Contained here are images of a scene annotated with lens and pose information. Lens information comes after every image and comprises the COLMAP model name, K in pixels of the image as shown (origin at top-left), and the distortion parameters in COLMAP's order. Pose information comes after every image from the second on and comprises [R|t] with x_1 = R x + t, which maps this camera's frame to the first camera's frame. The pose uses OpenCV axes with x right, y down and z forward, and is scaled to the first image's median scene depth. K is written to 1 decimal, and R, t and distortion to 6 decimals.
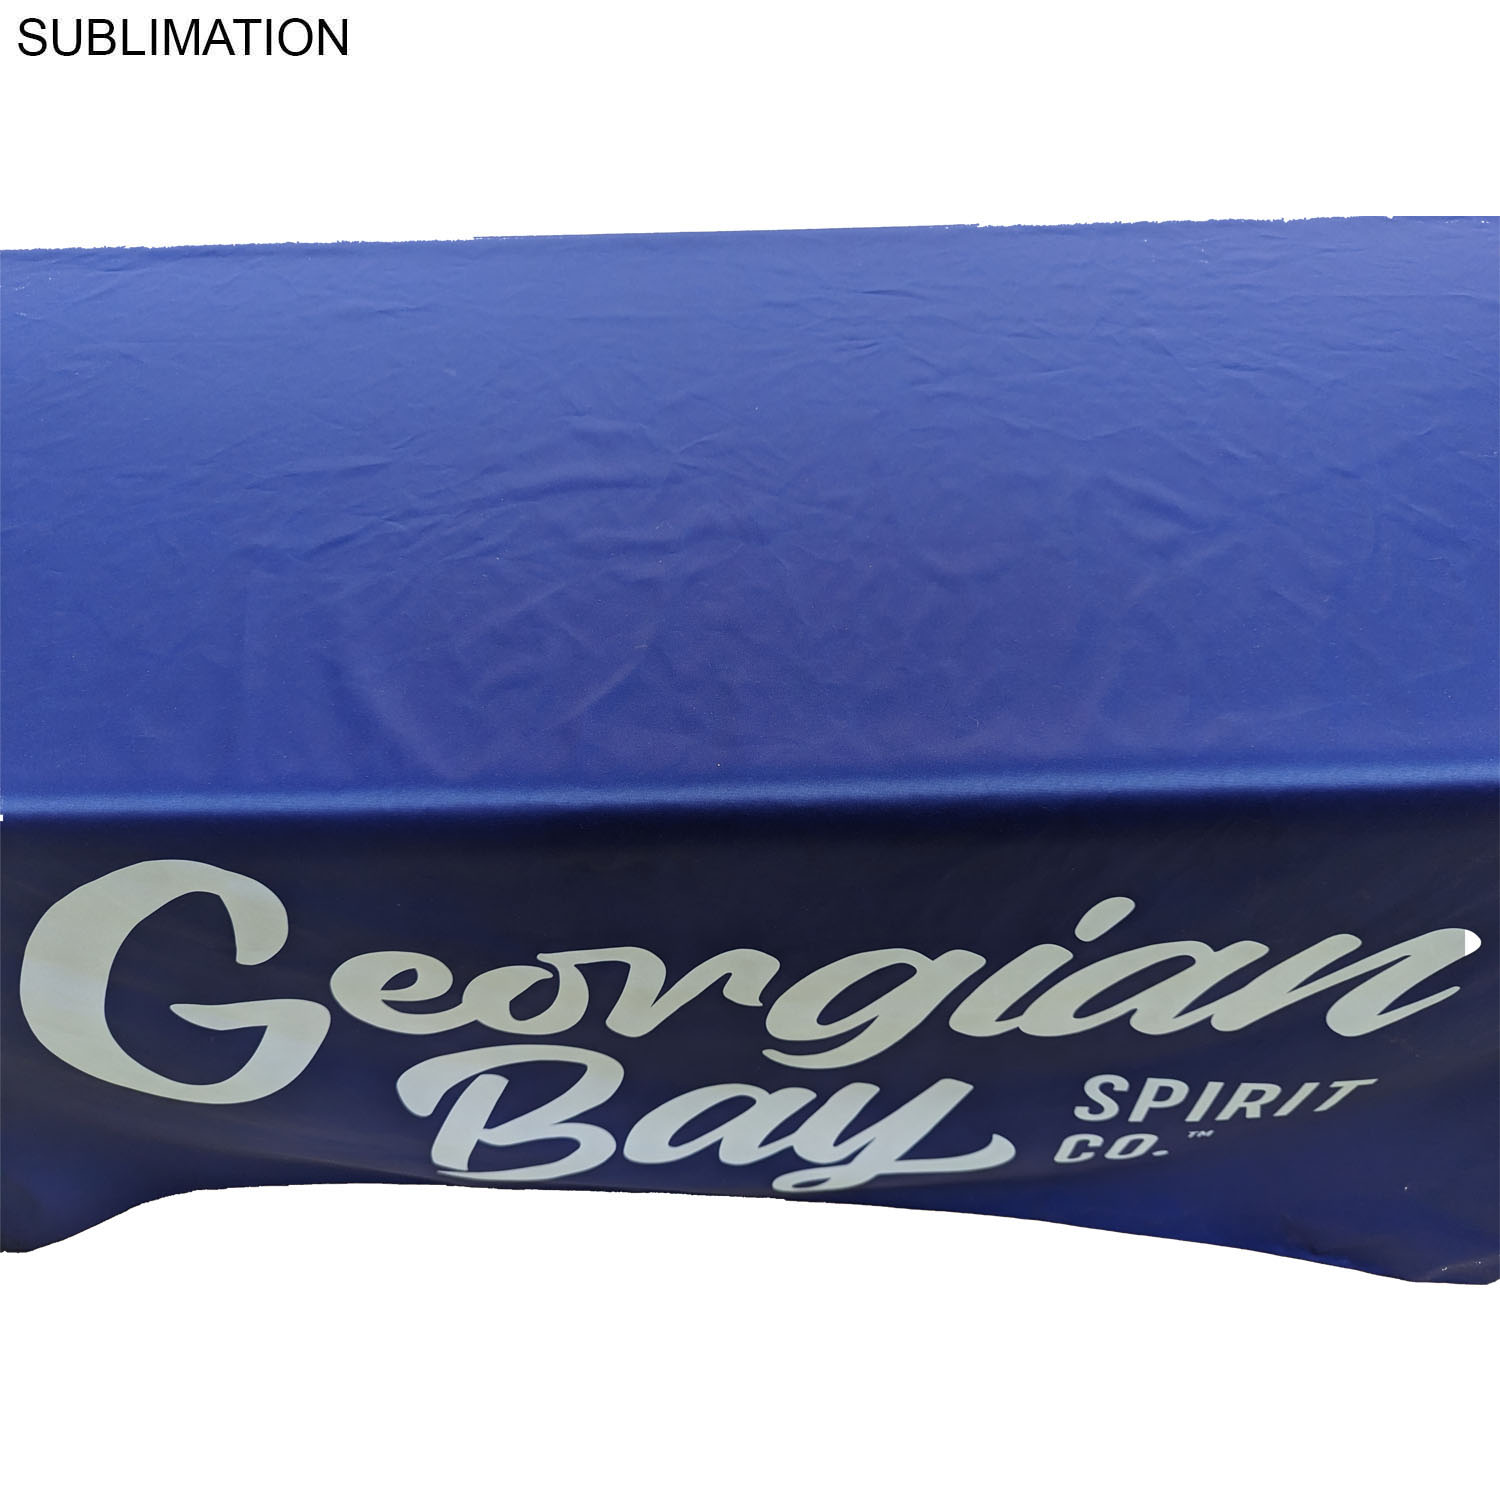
lens RADIAL K [[1184.4, 0, 750.0], [0, 1184.4, 750.0], [0, 0, 1]] dist [-0.006319, -0.011553]
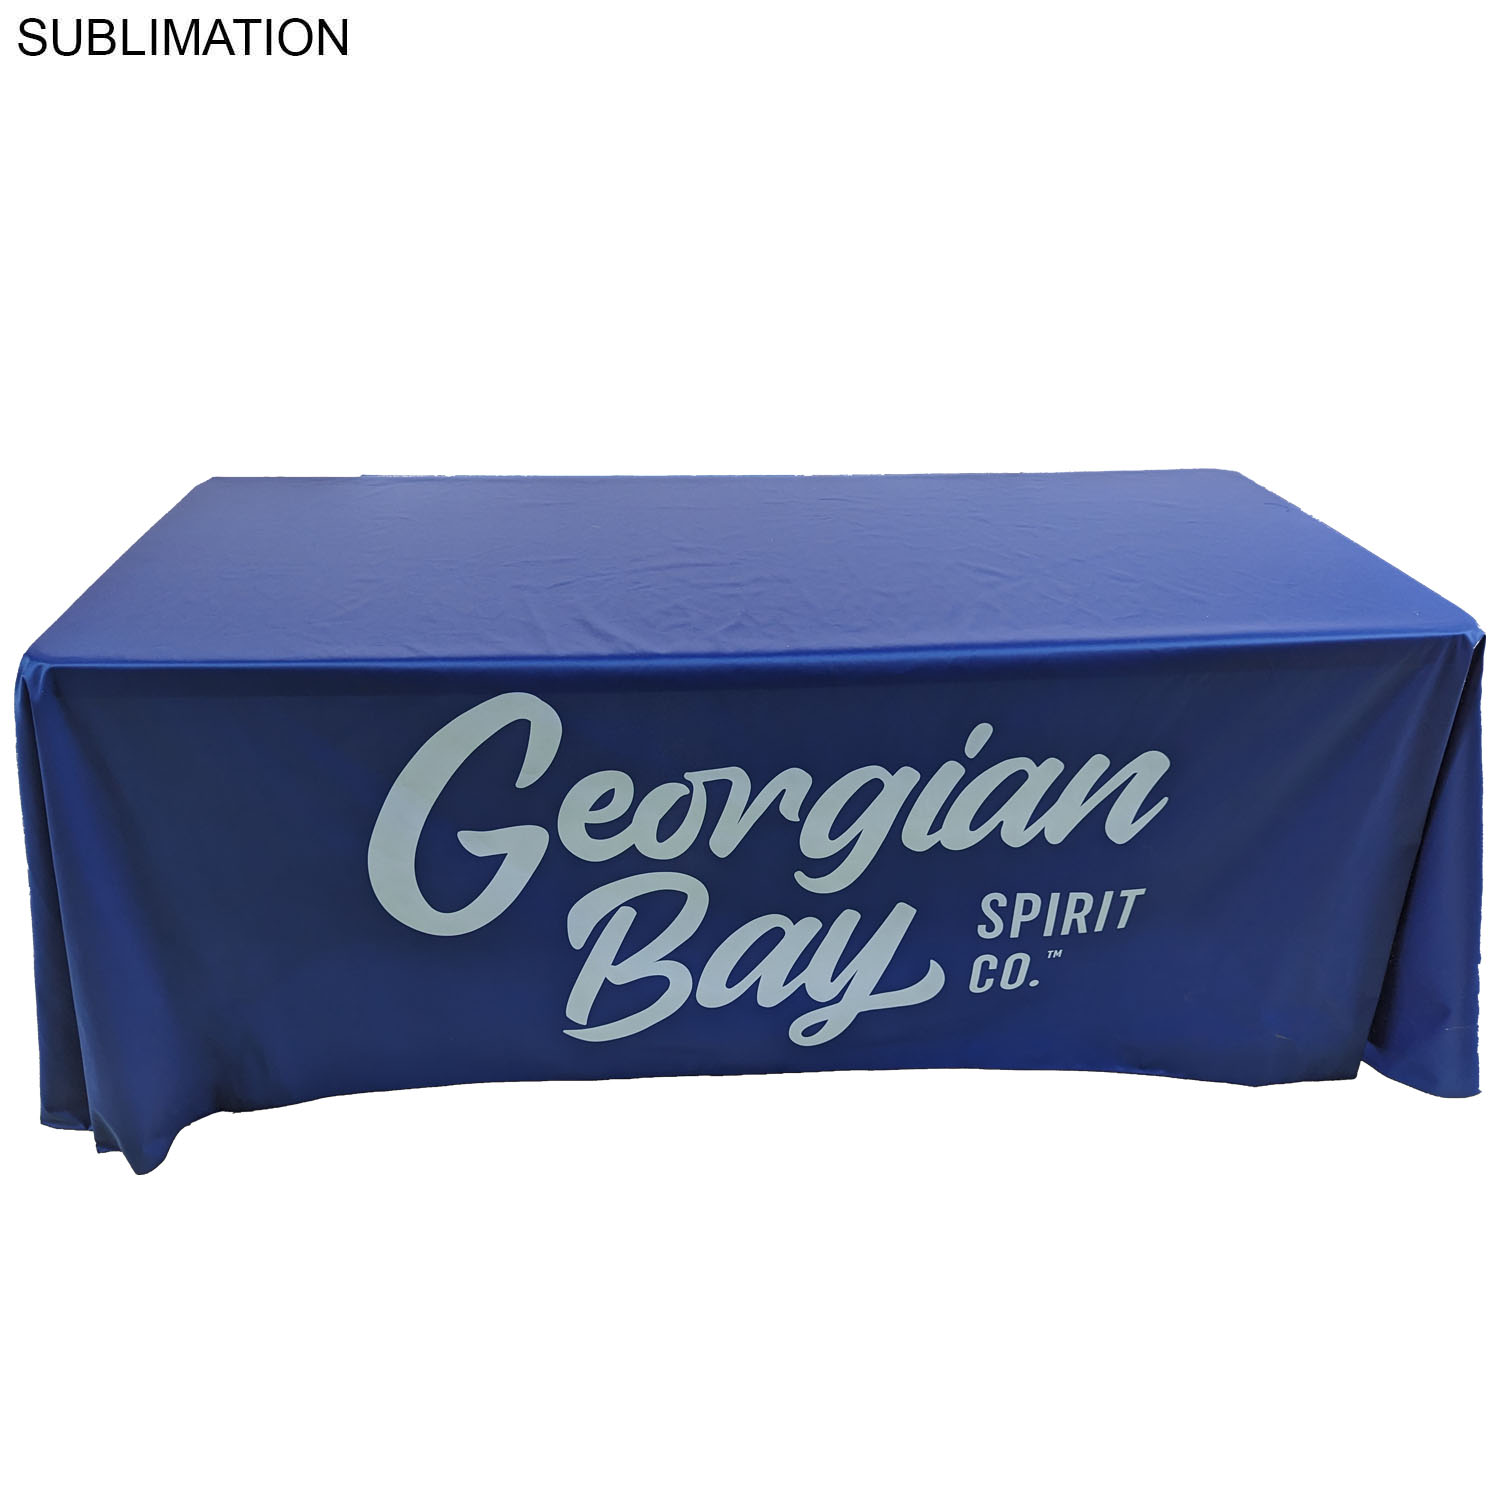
lens RADIAL K [[1184.4, 0, 750.0], [0, 1184.4, 750.0], [0, 0, 1]] dist [-0.006319, -0.011553]
pose [[0.994901, -0.008808, 0.100466, -0.234806], [0.038443, 0.954090, -0.297043, 0.619051], [-0.093238, 0.299391, 0.949564, -0.703713]]
